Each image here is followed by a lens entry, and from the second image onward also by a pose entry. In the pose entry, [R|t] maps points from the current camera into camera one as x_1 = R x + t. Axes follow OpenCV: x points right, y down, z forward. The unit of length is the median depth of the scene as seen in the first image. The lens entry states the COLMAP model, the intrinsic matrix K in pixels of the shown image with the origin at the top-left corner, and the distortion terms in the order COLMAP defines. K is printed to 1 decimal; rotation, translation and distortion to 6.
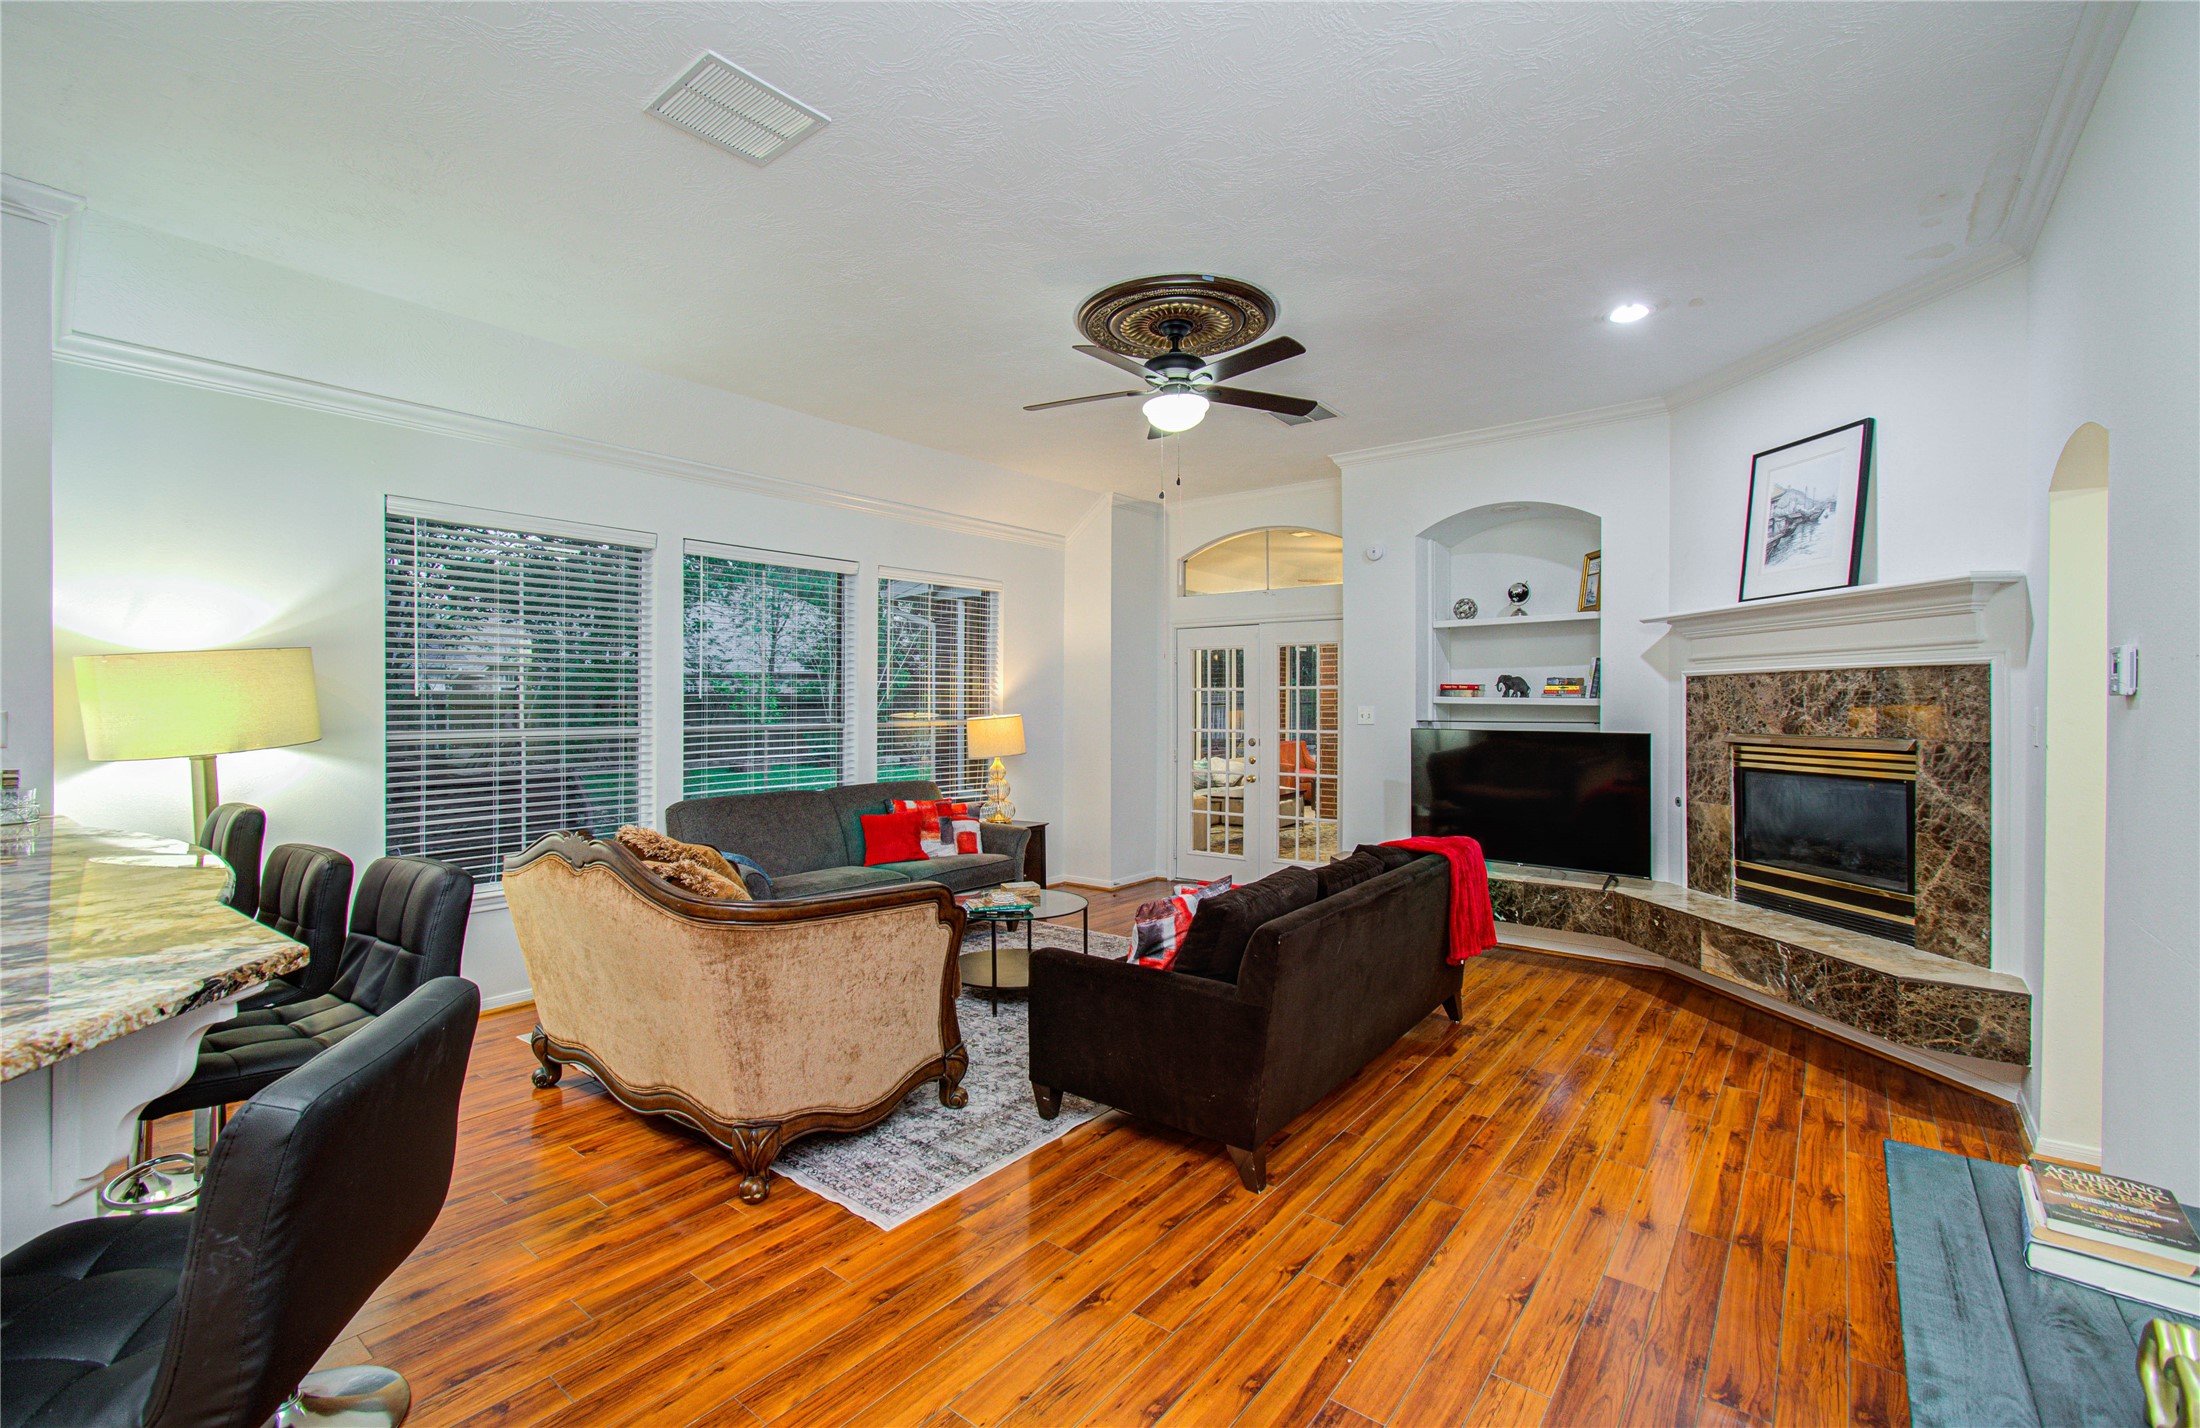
lens RADIAL K [[964.9, 0, 1074.1], [0, 964.9, 703.2], [0, 0, 1]] dist [-0.010094, 0.006877]
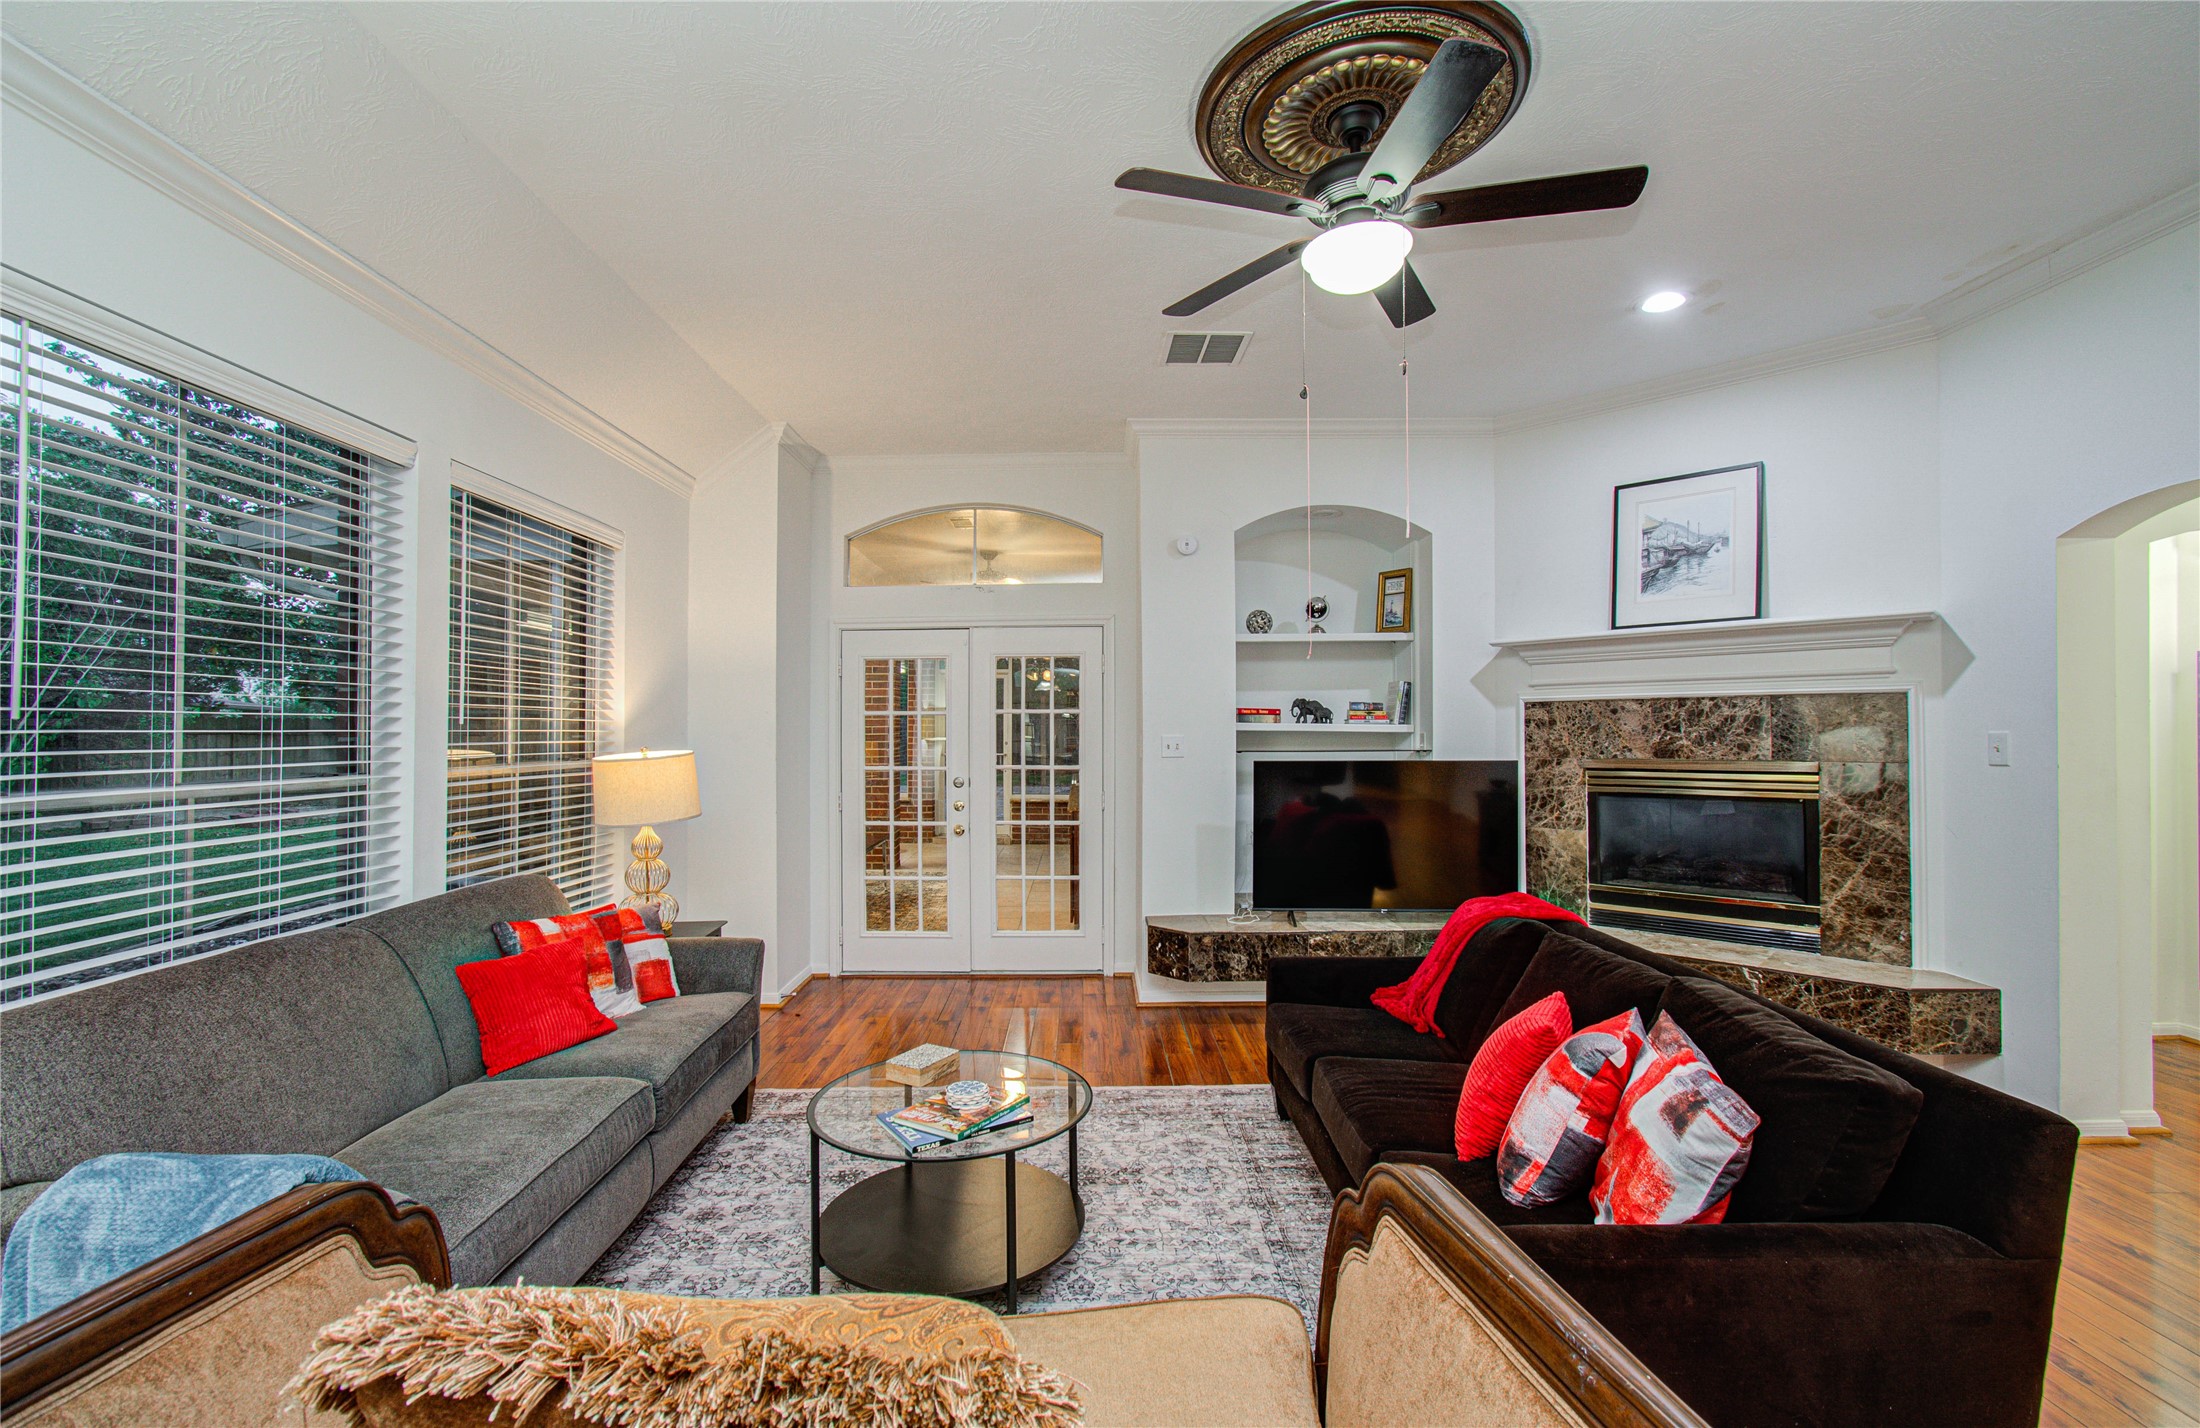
lens RADIAL K [[964.9, 0, 1084.8], [0, 964.9, 720.9], [0, 0, 1]] dist [-0.010094, 0.006877]
pose [[0.773737, 0.004935, 0.633487, -0.390016], [0.002521, 0.999938, -0.010868, 0.001195], [-0.633502, 0.010006, 0.773677, 0.590428]]
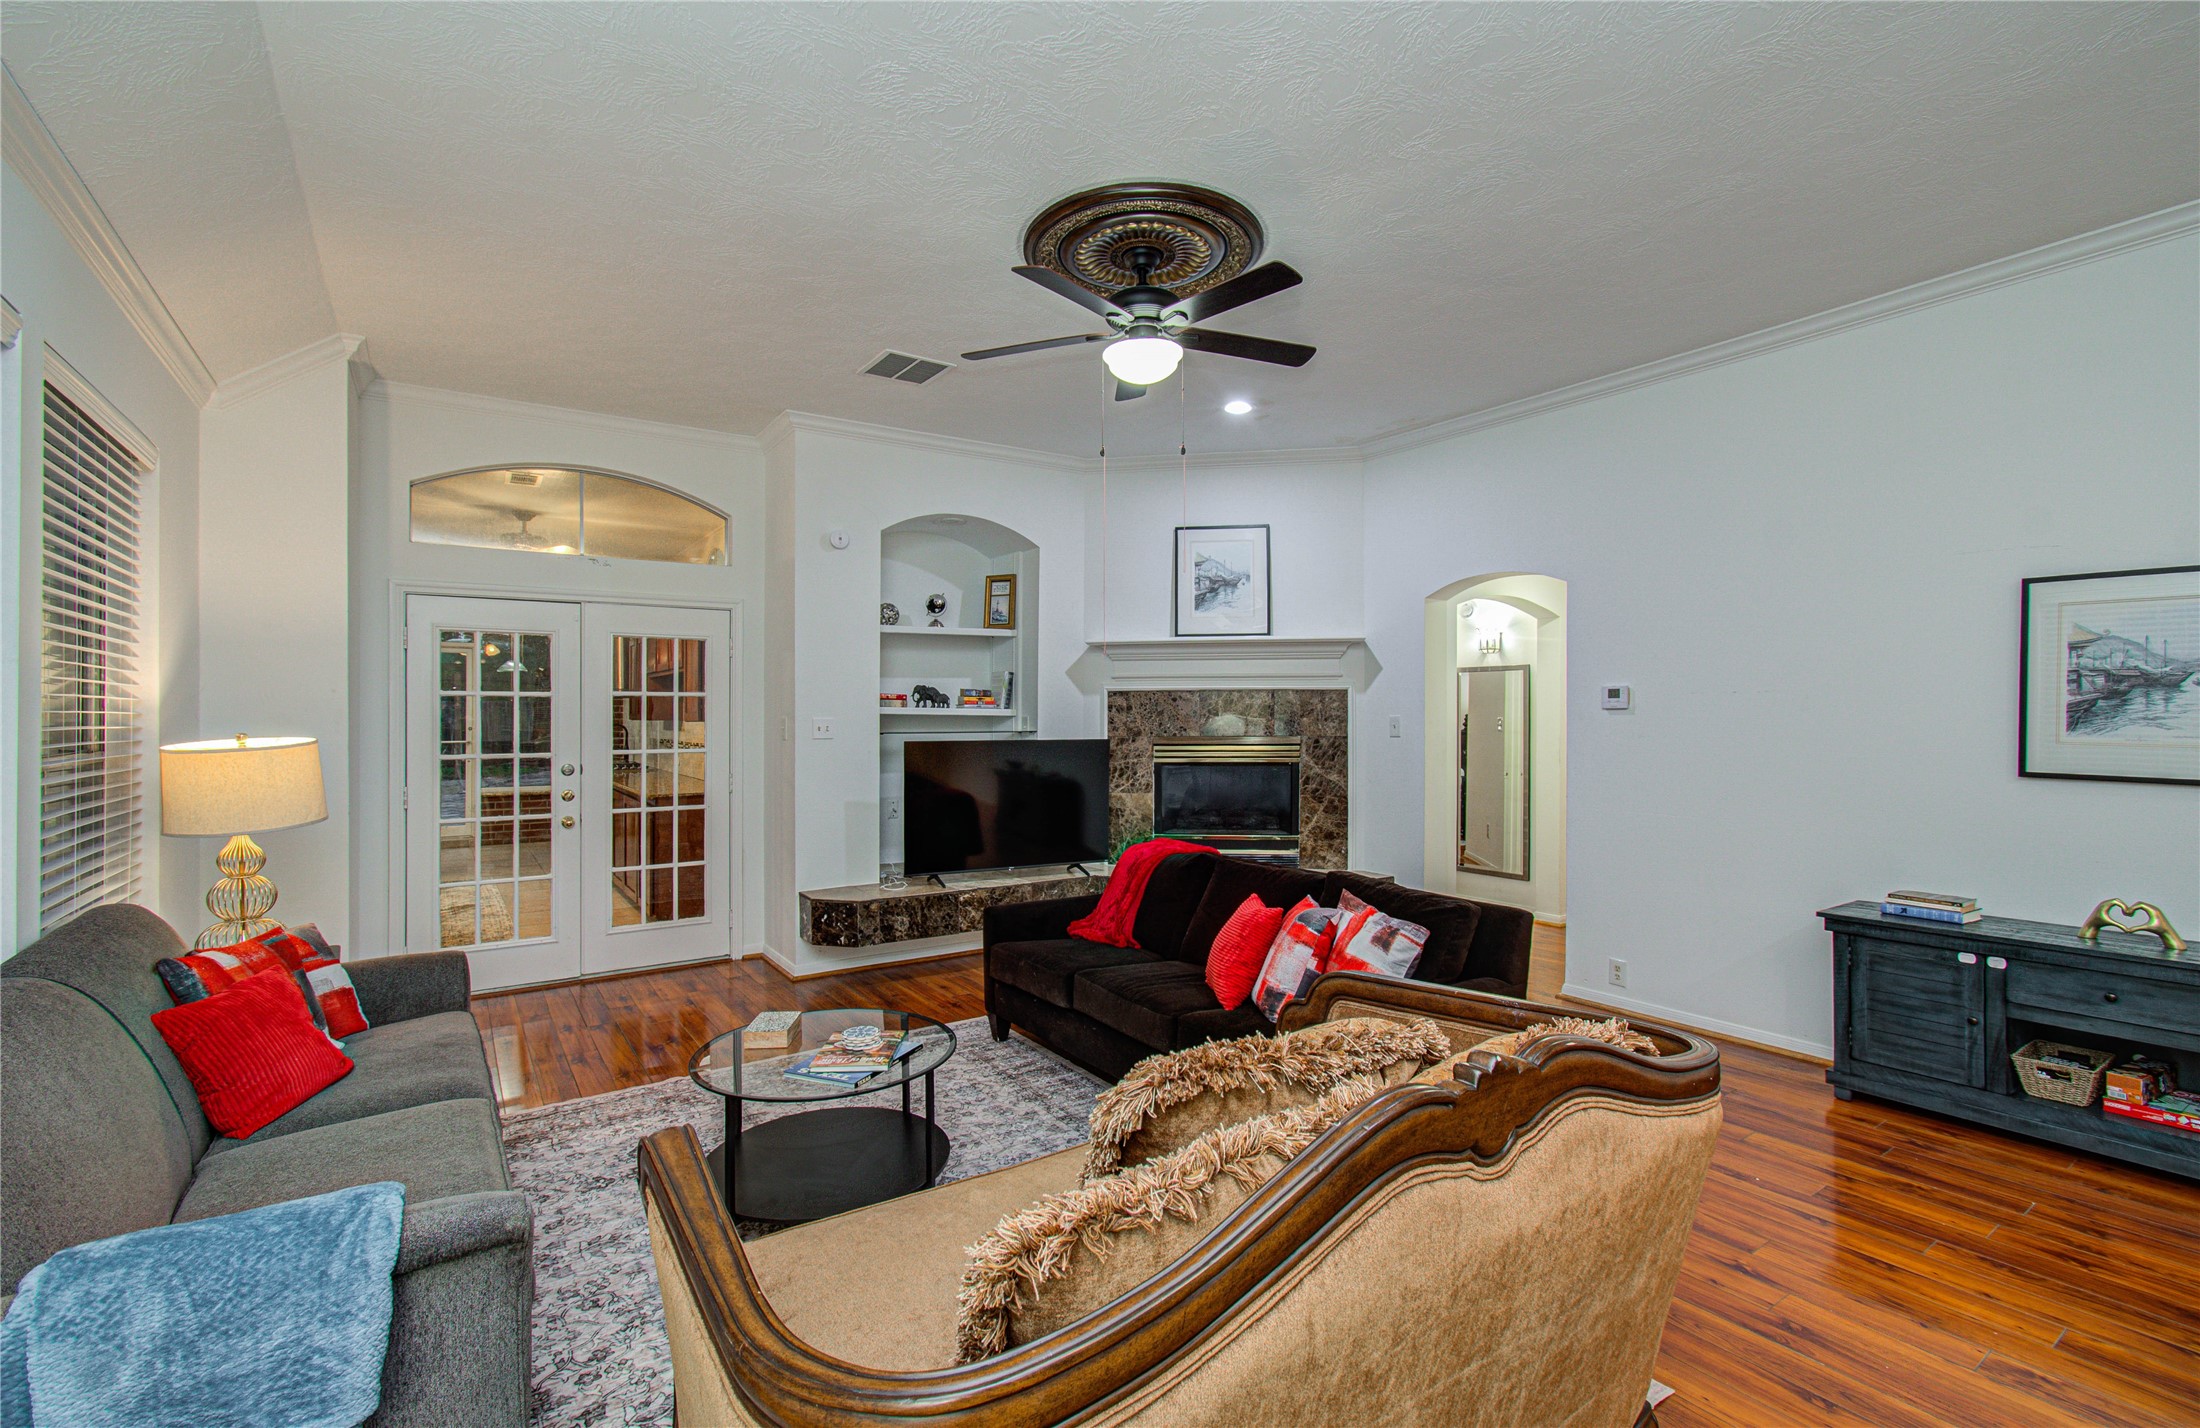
lens RADIAL K [[964.9, 0, 1106.8], [0, 964.9, 718.9], [0, 0, 1]] dist [-0.010094, 0.006877]
pose [[0.283044, -0.004968, 0.959094, -0.640821], [0.000662, 0.999987, 0.004985, 0.000916], [-0.959107, -0.000776, 0.283044, 0.736504]]
